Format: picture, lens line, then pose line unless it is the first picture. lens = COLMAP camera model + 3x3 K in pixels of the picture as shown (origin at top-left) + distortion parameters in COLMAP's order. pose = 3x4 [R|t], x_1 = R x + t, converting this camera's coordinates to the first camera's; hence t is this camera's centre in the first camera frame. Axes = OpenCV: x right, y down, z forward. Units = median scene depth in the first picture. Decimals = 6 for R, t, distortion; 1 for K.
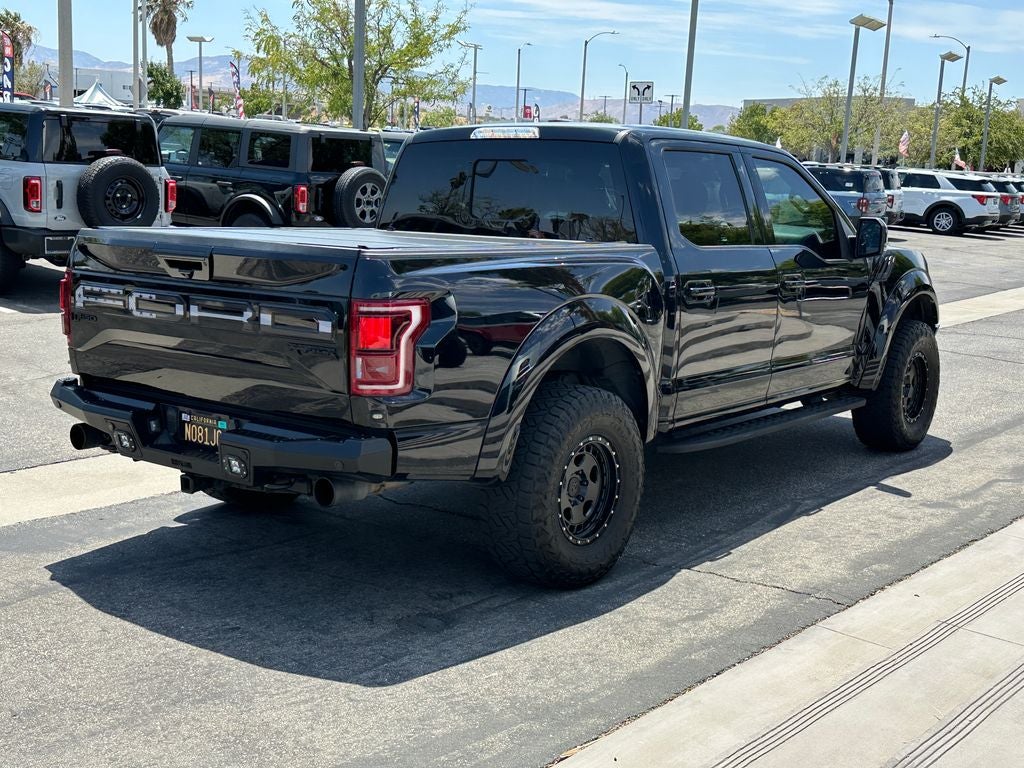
lens RADIAL K [[1210.5, 0, 512.7], [0, 1210.5, 393.7], [0, 0, 1]] dist [0.114069, 0.000000]
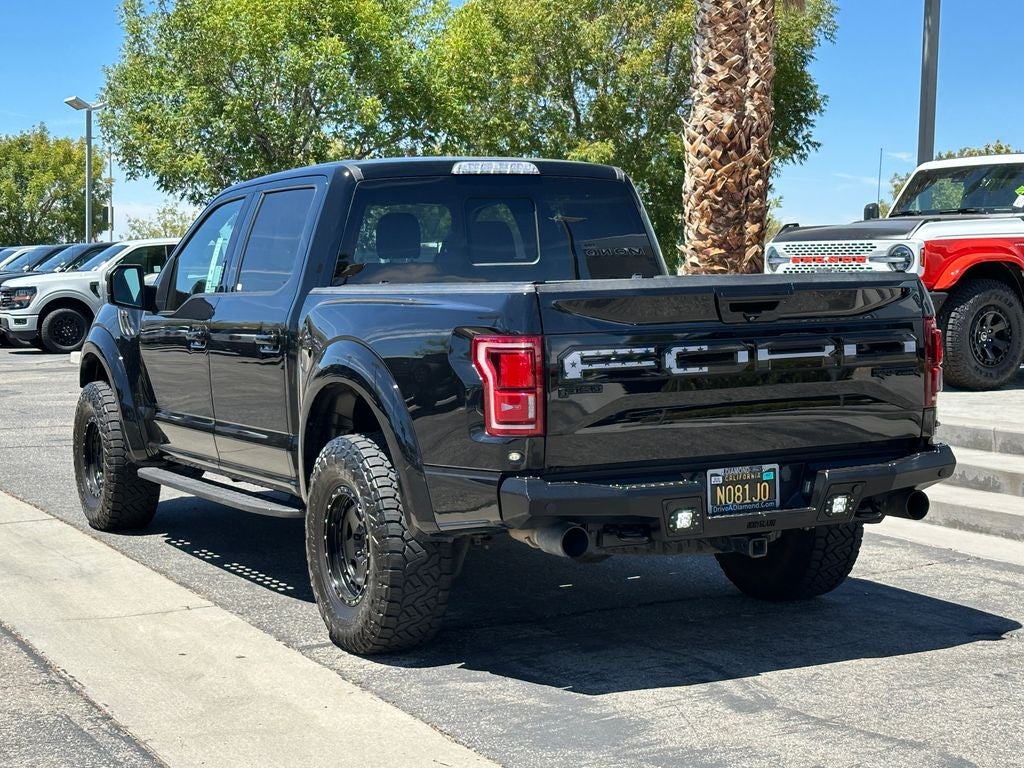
lens RADIAL K [[1775.6, 0, 514.2], [0, 1775.6, 386.1], [0, 0, 1]] dist [0.114228, 0.000000]
pose [[0.409484, -0.097491, 0.907094, -1.503515], [0.180151, 0.983337, 0.024361, -0.106831], [-0.894354, 0.153438, 0.420224, 0.576144]]
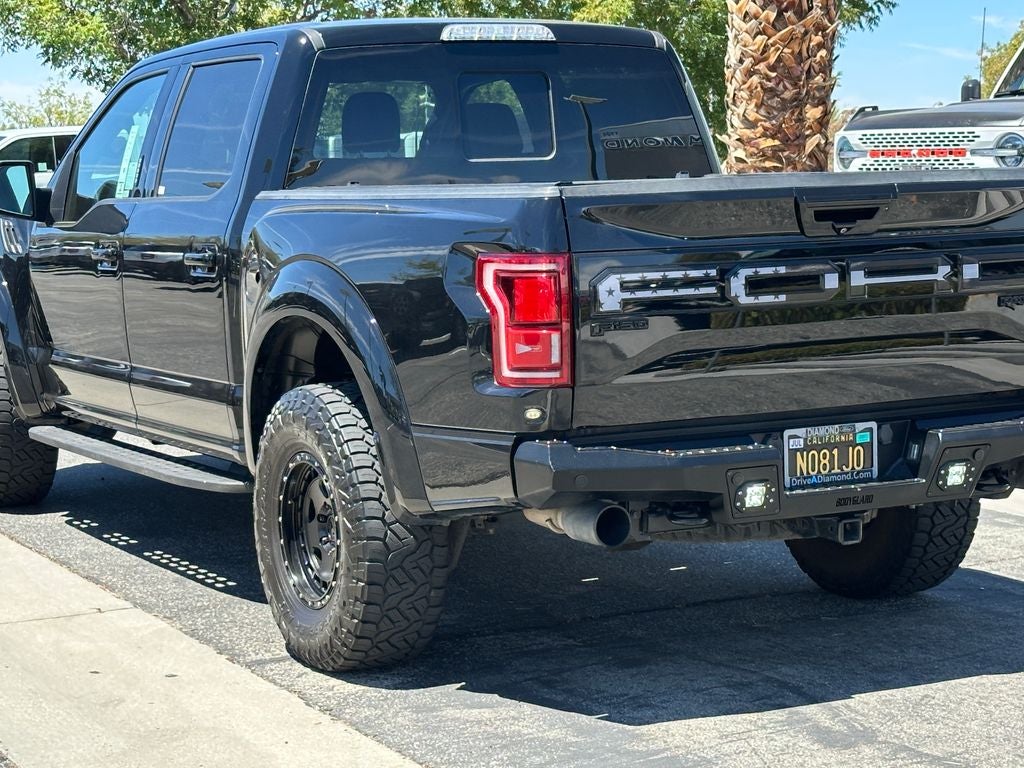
lens RADIAL K [[2266.6, 0, 513.9], [0, 2266.6, 381.9], [0, 0, 1]] dist [0.095584, 0.000000]
pose [[0.402228, -0.124724, 0.907004, -1.474788], [0.182215, 0.981764, 0.054198, -0.111635], [-0.897224, 0.143469, 0.417619, 0.609331]]
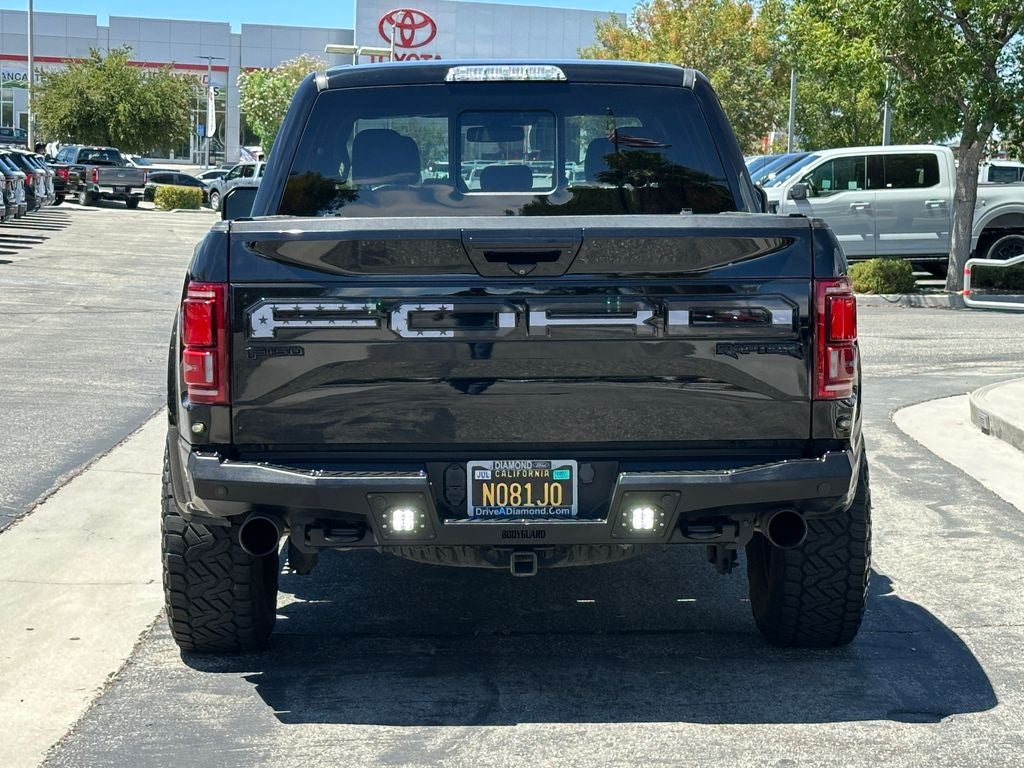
lens RADIAL K [[2266.6, 0, 510.2], [0, 2266.6, 386.5], [0, 0, 1]] dist [0.095584, 0.000000]
pose [[0.772830, -0.084916, 0.628907, -1.076986], [0.127728, 0.991541, -0.023079, 0.000917], [-0.621627, 0.098165, 0.777138, -0.033310]]
